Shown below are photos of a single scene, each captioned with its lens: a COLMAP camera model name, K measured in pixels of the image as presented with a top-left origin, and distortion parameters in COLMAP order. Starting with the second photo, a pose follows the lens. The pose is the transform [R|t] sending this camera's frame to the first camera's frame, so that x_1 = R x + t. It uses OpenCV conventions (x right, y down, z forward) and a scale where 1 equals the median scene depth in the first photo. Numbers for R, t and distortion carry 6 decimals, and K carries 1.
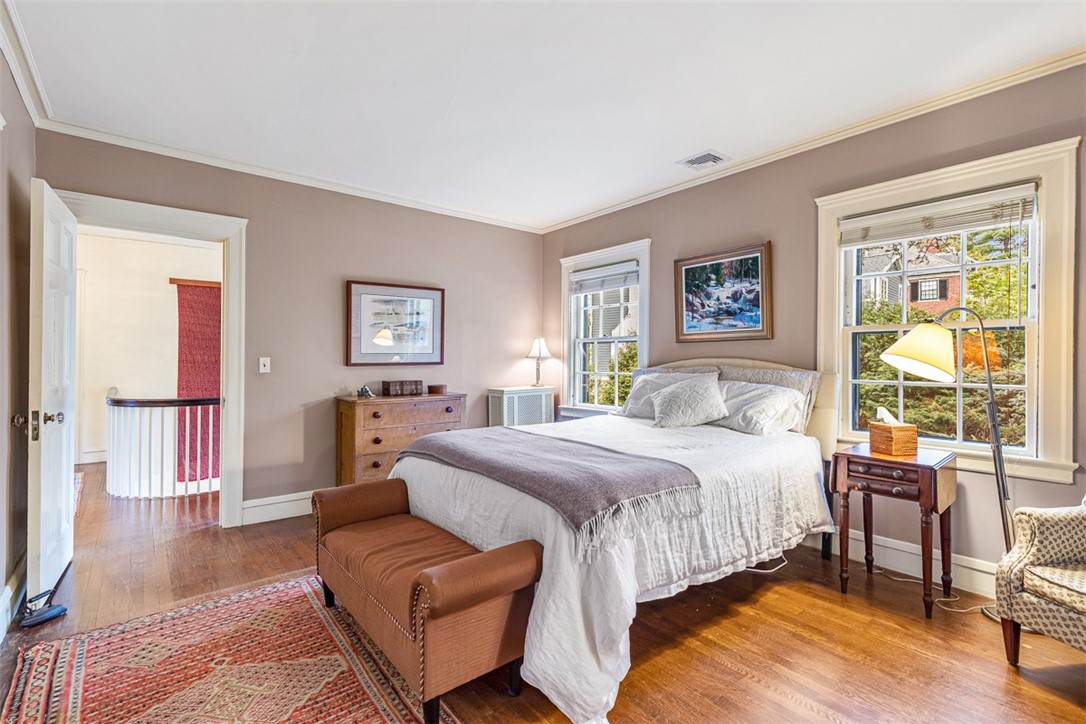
lens RADIAL K [[498.6, 0, 547.3], [0, 498.6, 357.4], [0, 0, 1]] dist [0.009237, -0.001310]
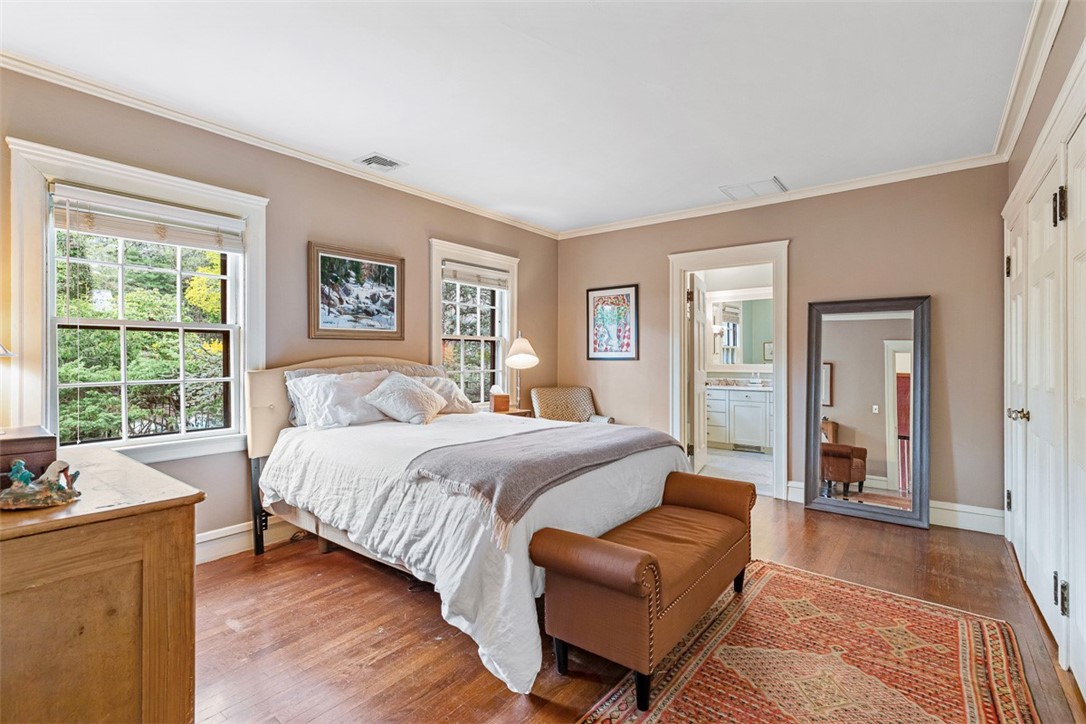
lens RADIAL K [[498.6, 0, 549.2], [0, 498.6, 358.5], [0, 0, 1]] dist [0.009237, -0.001310]
pose [[-0.229656, -0.000762, 0.973272, -0.724797], [0.001371, 0.999998, 0.001106, 0.005000], [-0.973271, 0.001589, -0.229654, 0.860547]]
